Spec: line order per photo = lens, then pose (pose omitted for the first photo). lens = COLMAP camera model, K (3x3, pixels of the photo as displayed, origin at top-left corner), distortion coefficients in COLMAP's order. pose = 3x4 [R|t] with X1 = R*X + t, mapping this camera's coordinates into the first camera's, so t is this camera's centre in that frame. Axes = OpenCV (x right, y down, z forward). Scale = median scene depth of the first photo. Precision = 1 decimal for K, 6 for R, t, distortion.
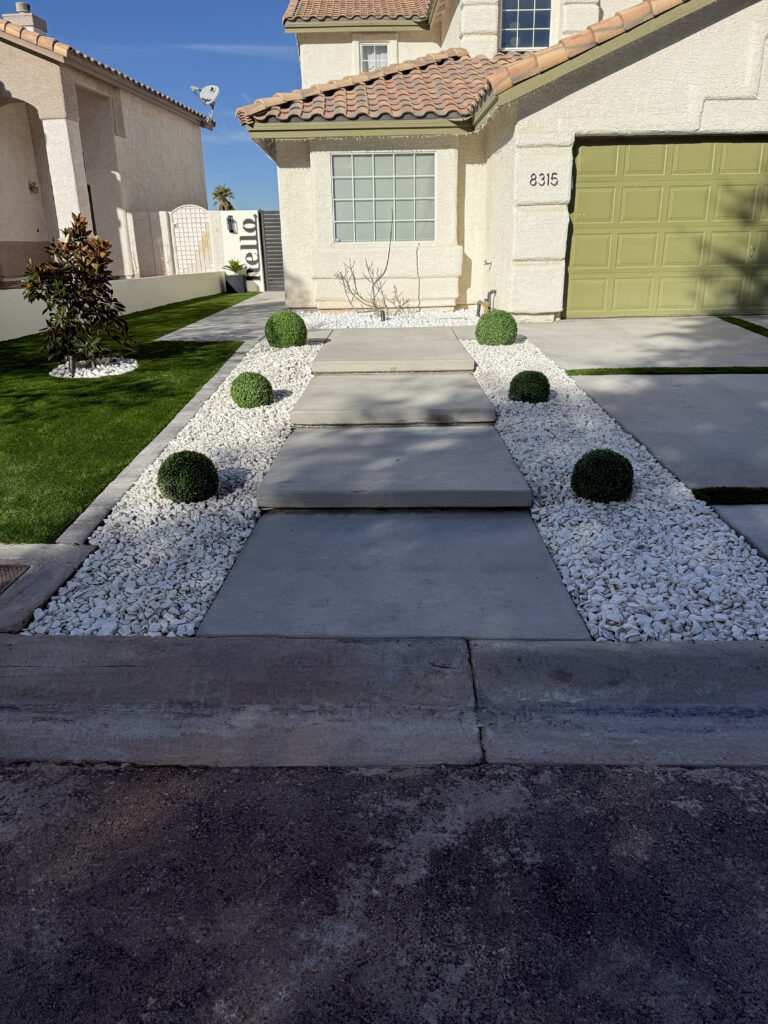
lens RADIAL K [[727.0, 0, 384.0], [0, 727.0, 512.0], [0, 0, 1]] dist [0.072729, -0.085797]
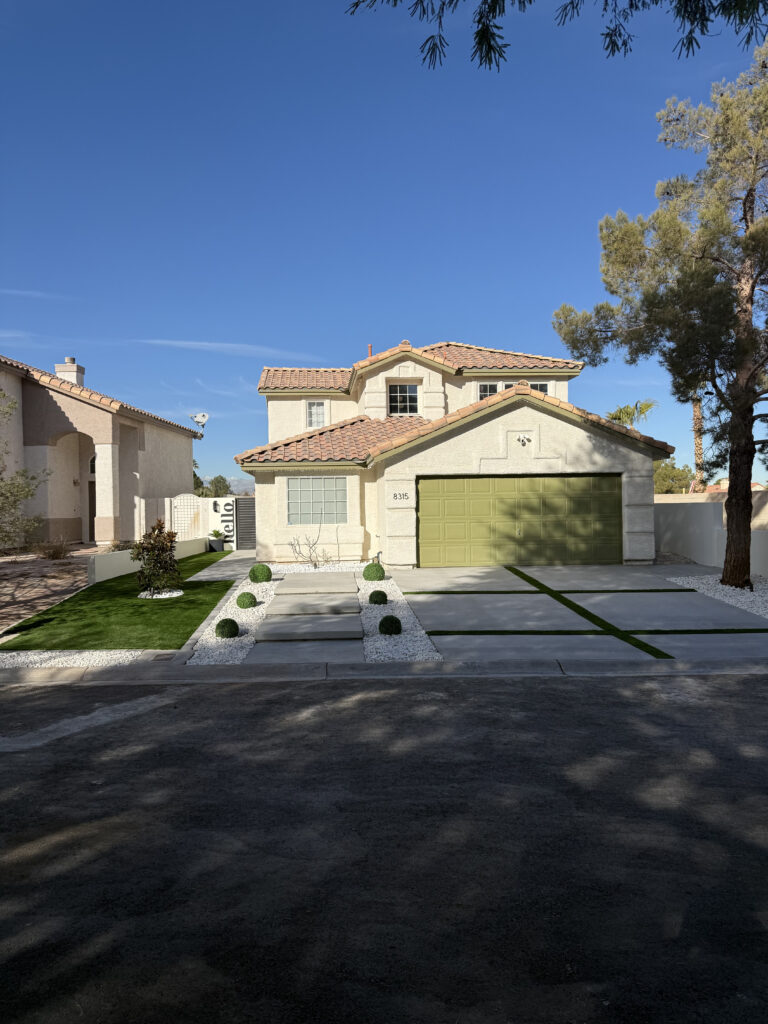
lens RADIAL K [[723.5, 0, 384.0], [0, 723.5, 512.0], [0, 0, 1]] dist [0.103747, -0.001001]
pose [[0.997536, 0.001406, 0.070140, 0.038286], [0.021863, 0.943781, -0.329848, 0.169048], [-0.066661, 0.330569, 0.941425, -0.627177]]
